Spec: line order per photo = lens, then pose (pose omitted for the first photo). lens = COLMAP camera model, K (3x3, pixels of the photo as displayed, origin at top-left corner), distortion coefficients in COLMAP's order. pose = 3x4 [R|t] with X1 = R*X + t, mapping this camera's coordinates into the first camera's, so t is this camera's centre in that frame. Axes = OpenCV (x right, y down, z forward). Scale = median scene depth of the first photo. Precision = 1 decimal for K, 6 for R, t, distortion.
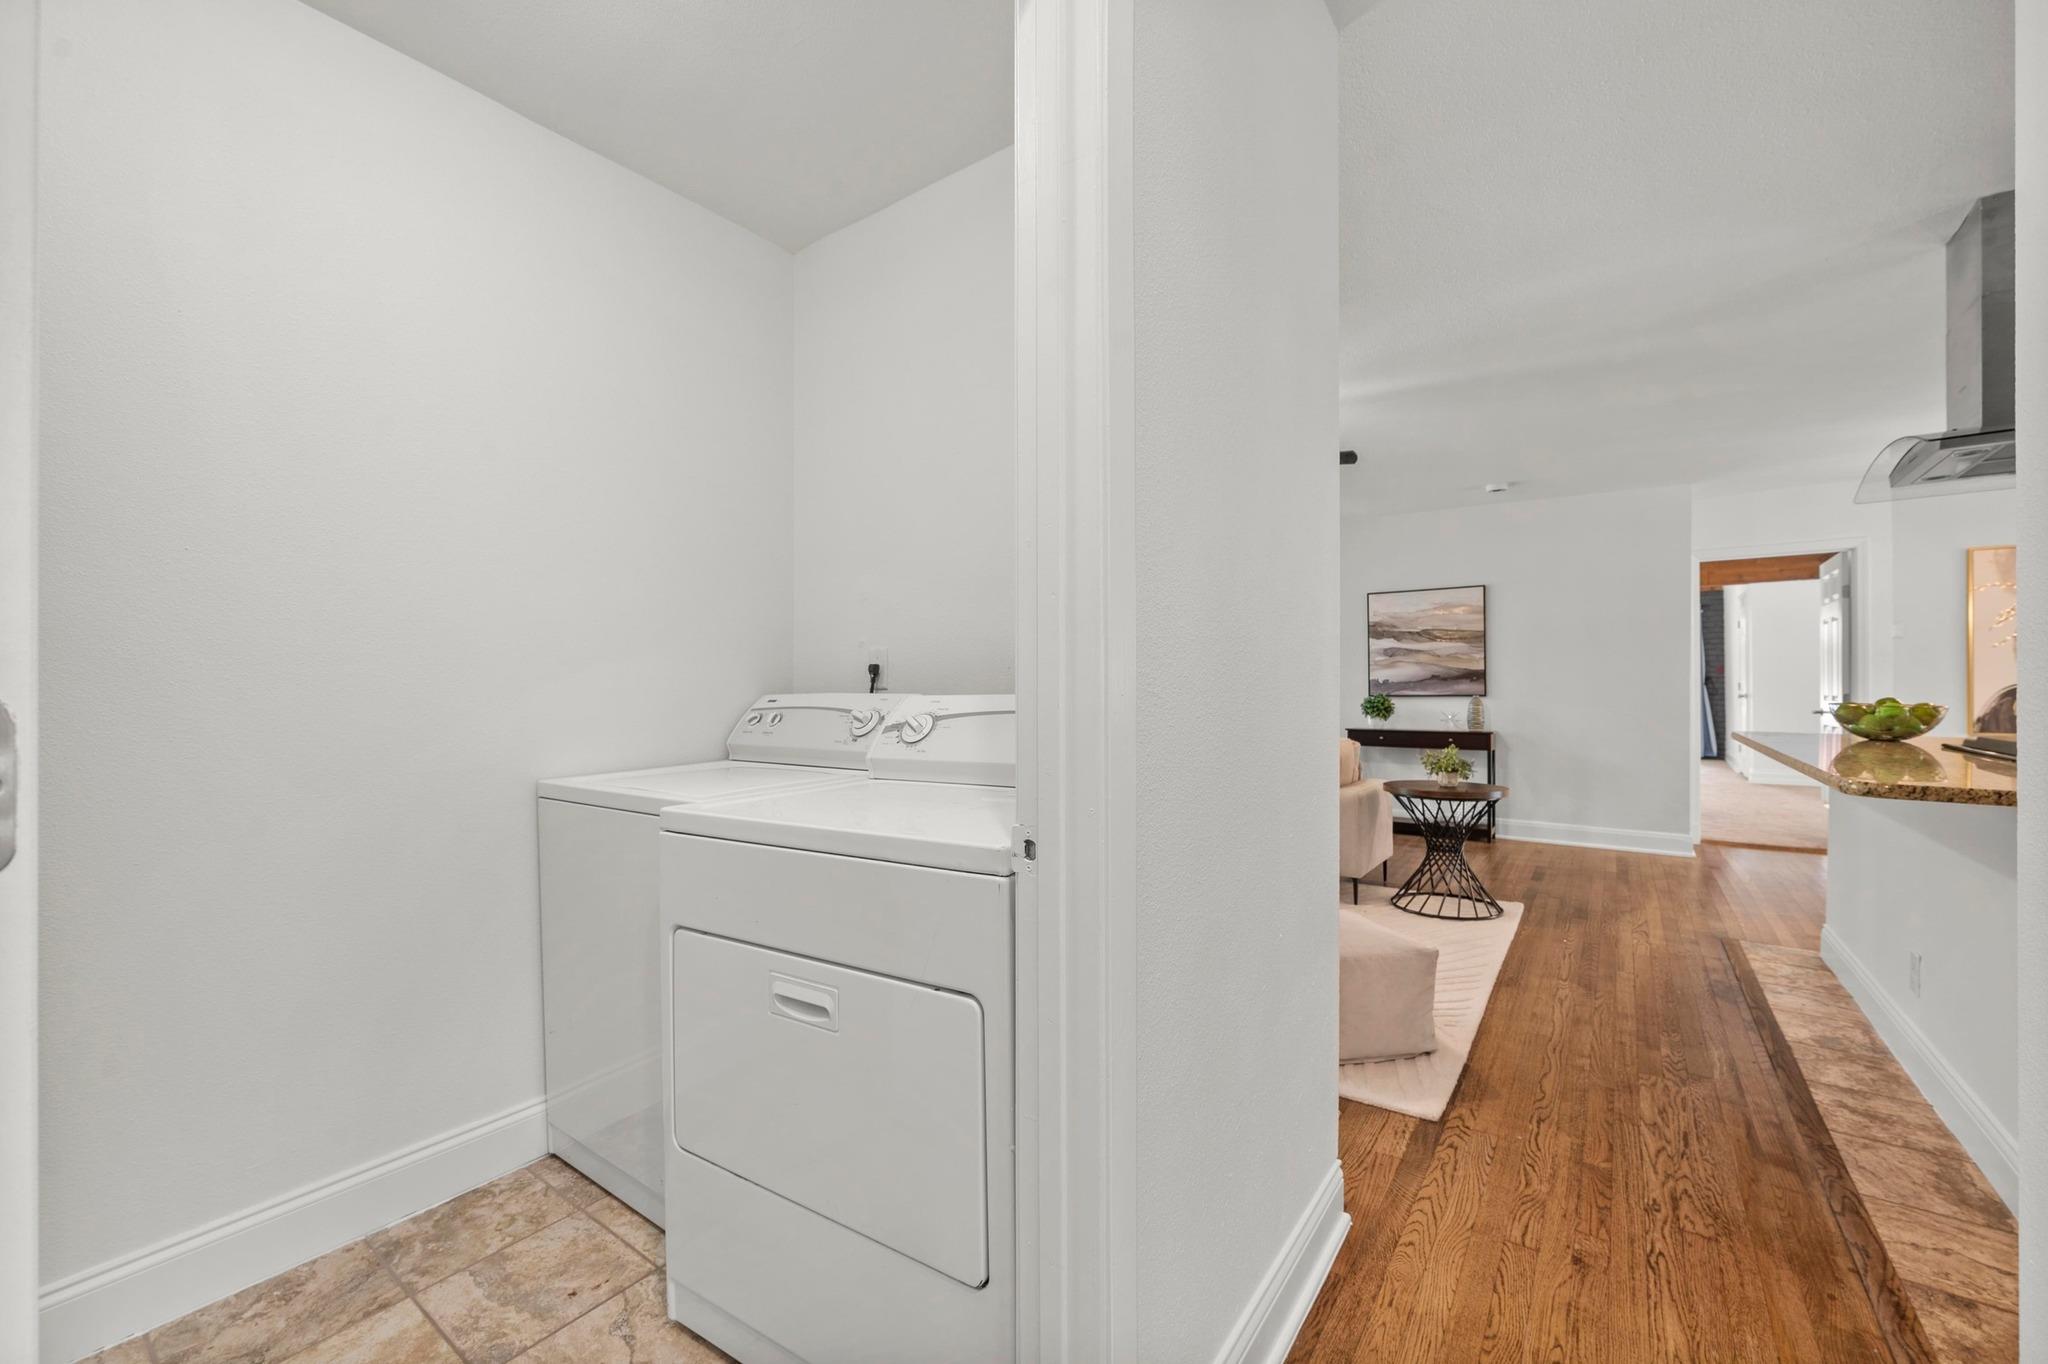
lens RADIAL K [[819.7, 0, 1022.5], [0, 819.7, 684.2], [0, 0, 1]] dist [-0.005612, 0.000738]
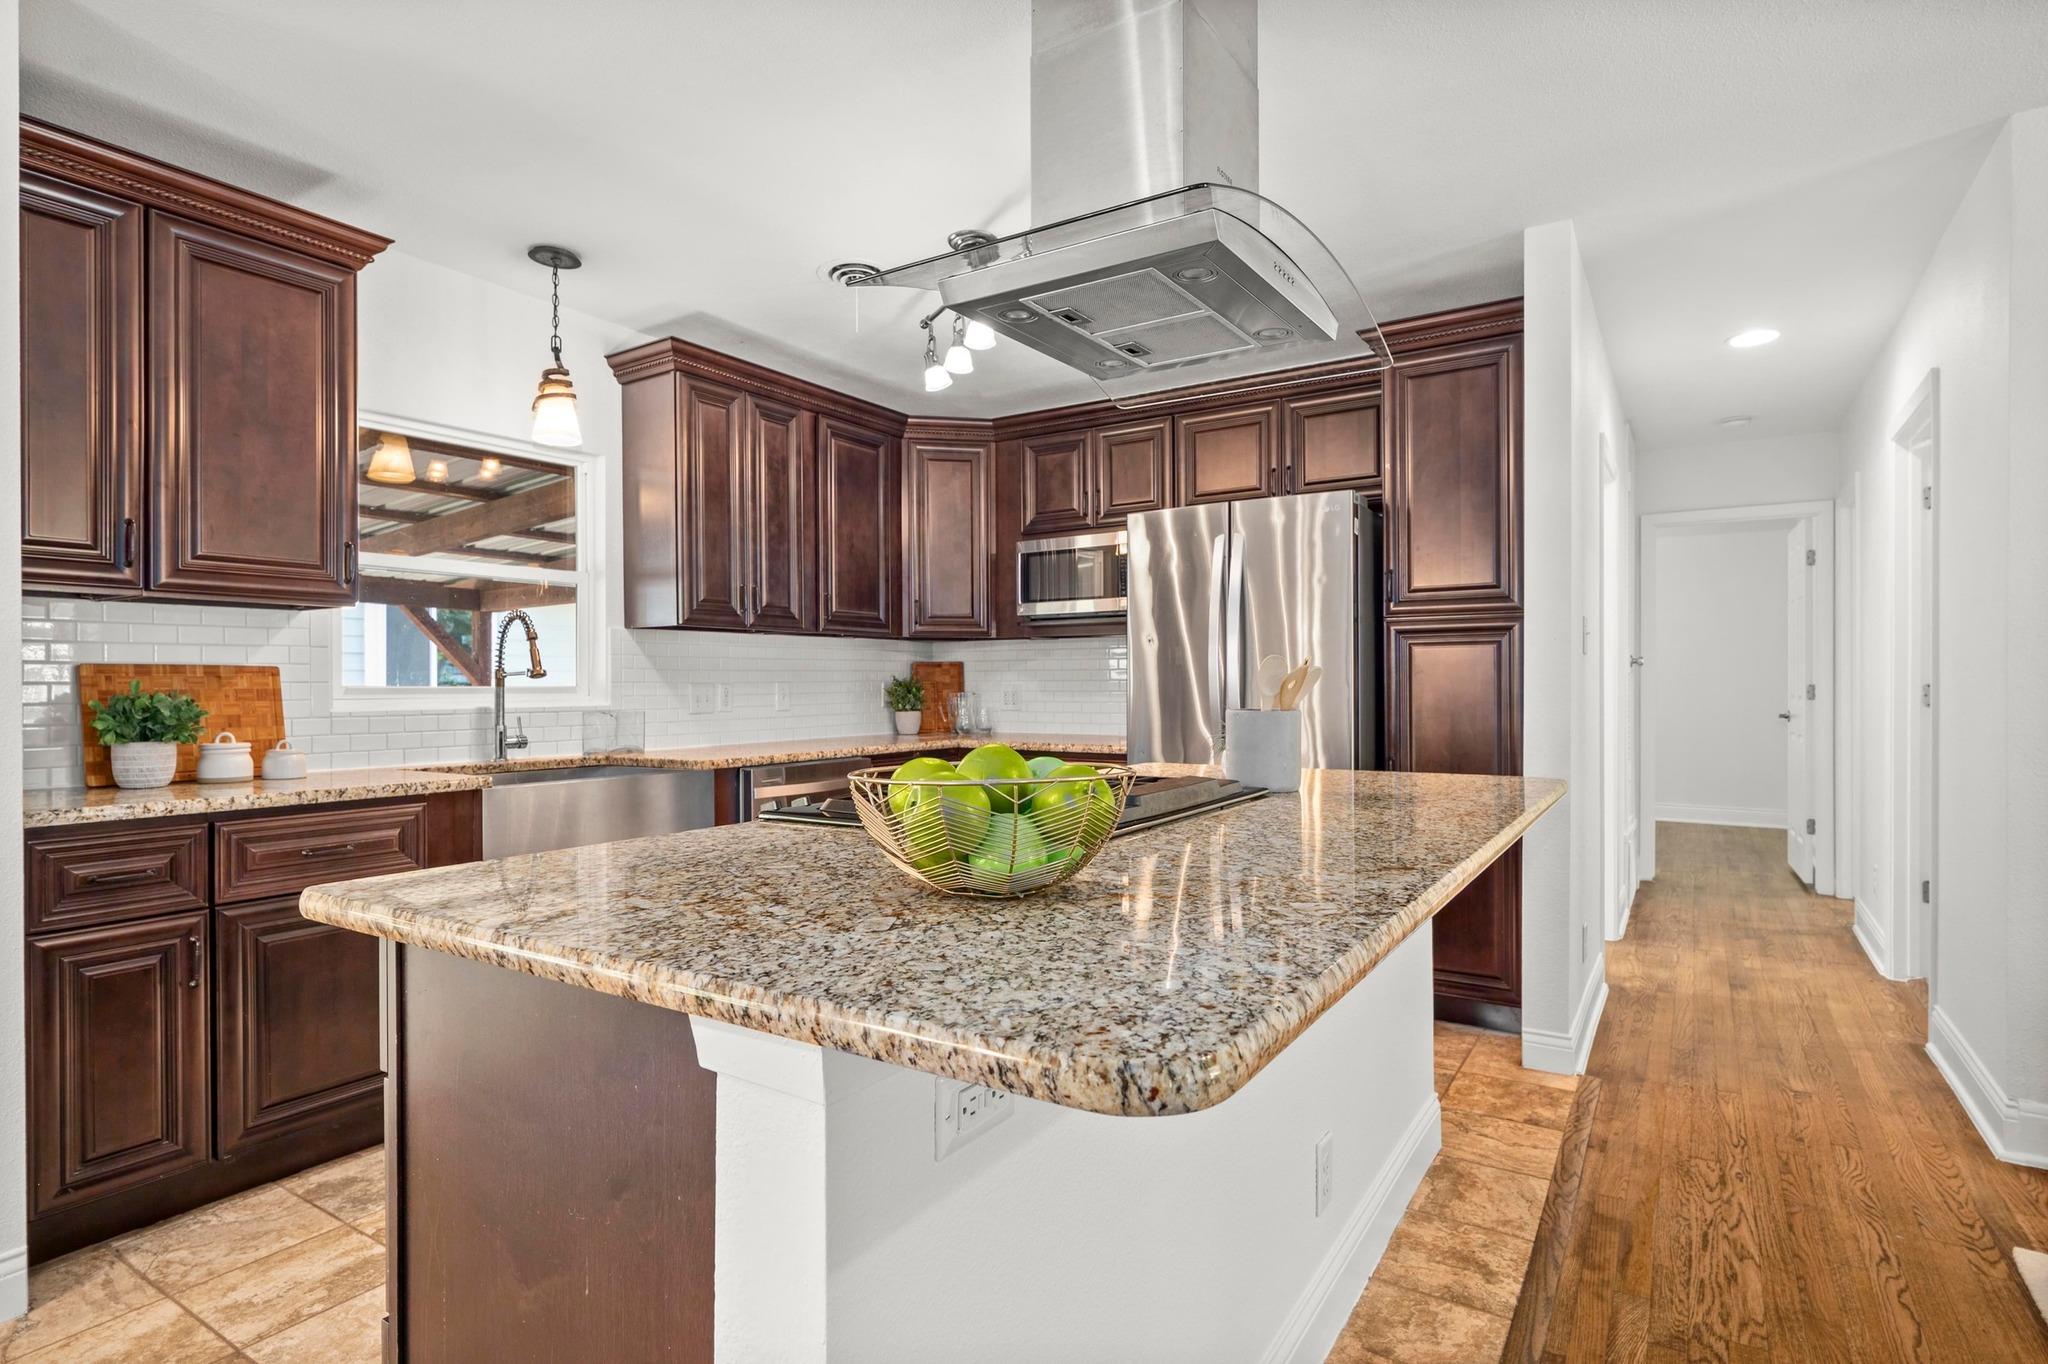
lens RADIAL K [[1037.5, 0, 1023.7], [0, 1037.5, 685.3], [0, 0, 1]] dist [-0.000075, -0.000412]
pose [[-0.998471, 0.003816, -0.055140, 1.105196], [0.003500, 0.999977, 0.005830, -0.008435], [0.055161, 0.005628, -0.998462, 1.424132]]
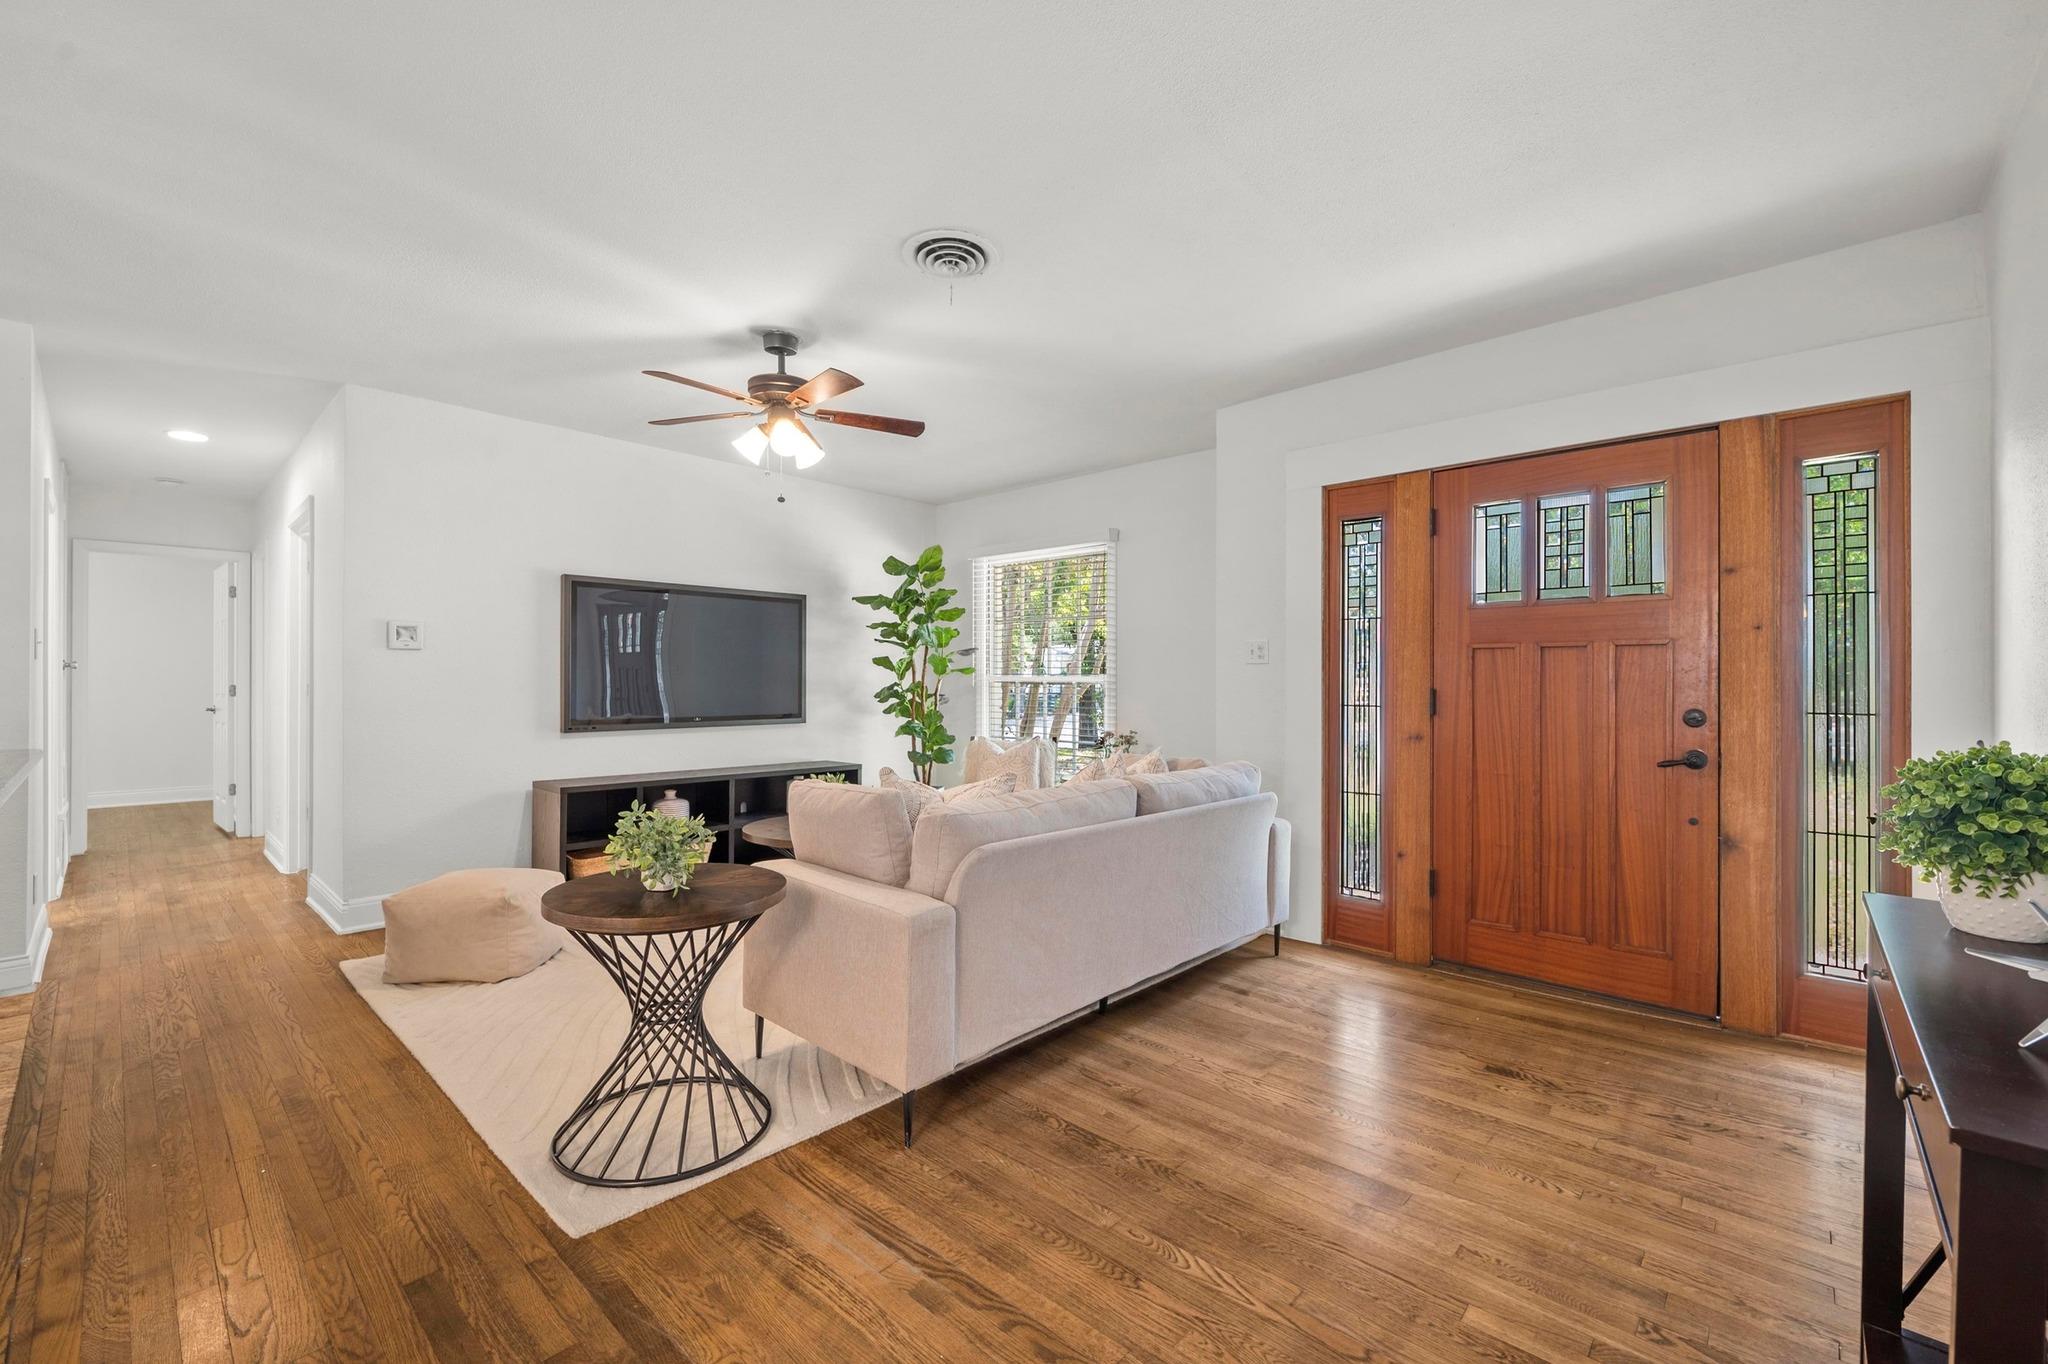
lens RADIAL K [[844.2, 0, 1021.3], [0, 844.2, 678.1], [0, 0, 1]] dist [-0.003139, -0.000310]
pose [[-0.114694, -0.003844, -0.993393, 1.439034], [0.000228, 0.999992, -0.003895, -0.002146], [0.993401, -0.000673, -0.114692, 1.824053]]
